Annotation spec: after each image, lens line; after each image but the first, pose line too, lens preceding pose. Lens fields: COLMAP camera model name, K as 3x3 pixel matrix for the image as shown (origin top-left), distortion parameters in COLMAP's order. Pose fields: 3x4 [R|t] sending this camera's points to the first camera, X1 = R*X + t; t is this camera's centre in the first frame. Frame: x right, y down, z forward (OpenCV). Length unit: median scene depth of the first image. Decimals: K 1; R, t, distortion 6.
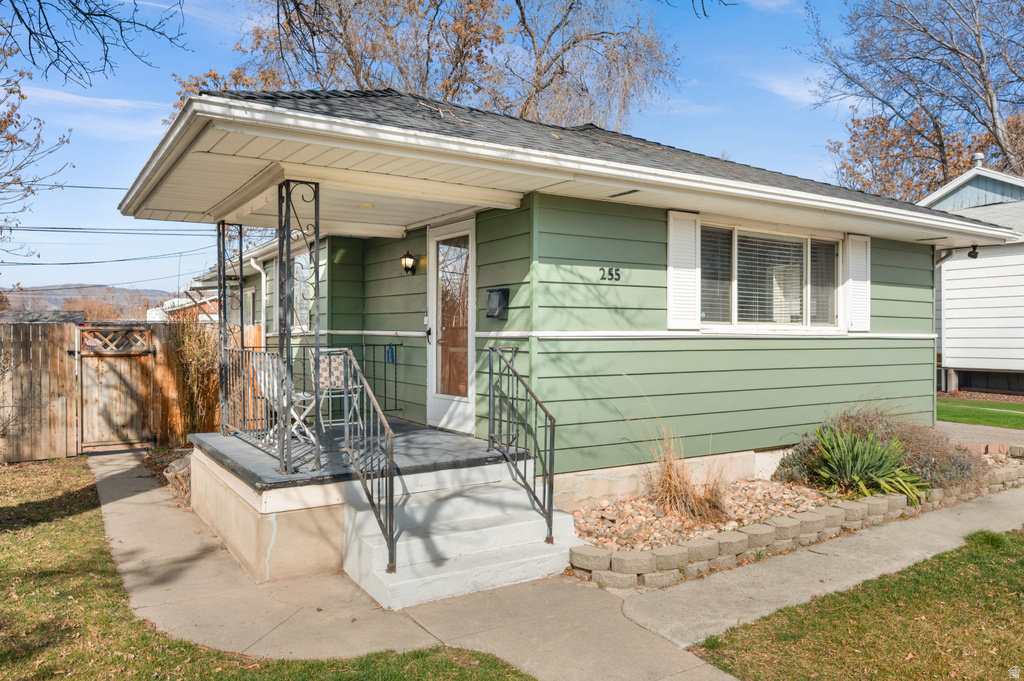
lens RADIAL K [[728.8, 0, 501.1], [0, 728.8, 347.7], [0, 0, 1]] dist [-0.004996, 0.003047]
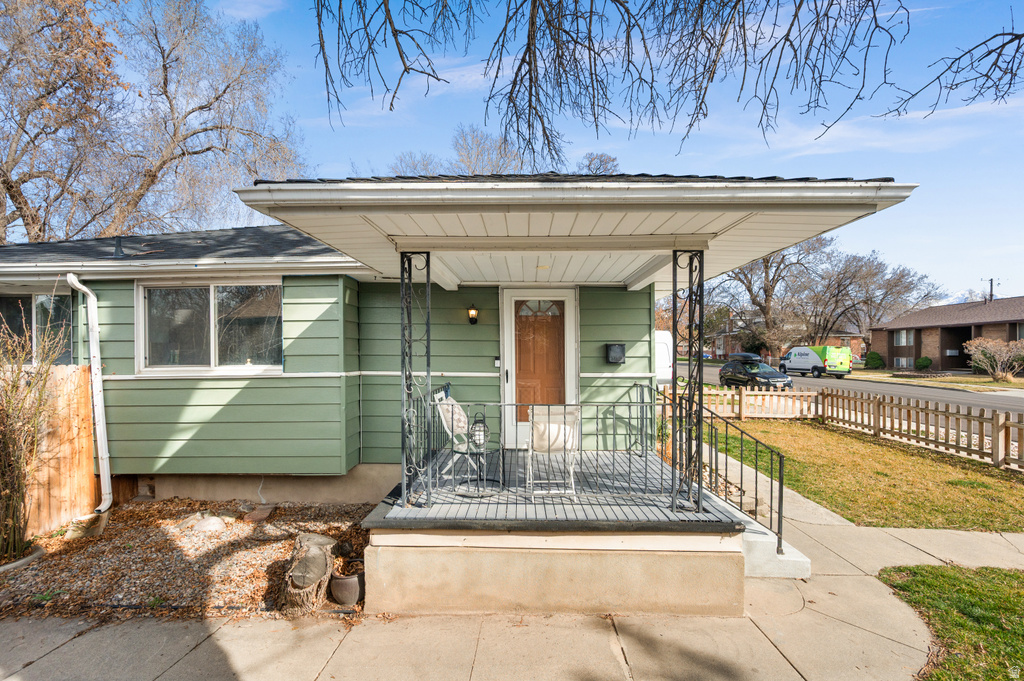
lens RADIAL K [[414.1, 0, 524.7], [0, 414.1, 361.6], [0, 0, 1]] dist [0.013482, 0.000168]
pose [[0.550840, -0.012809, 0.834512, -0.743853], [0.015416, 0.999868, 0.005172, -0.048809], [-0.834468, 0.010016, 0.550965, 0.658955]]
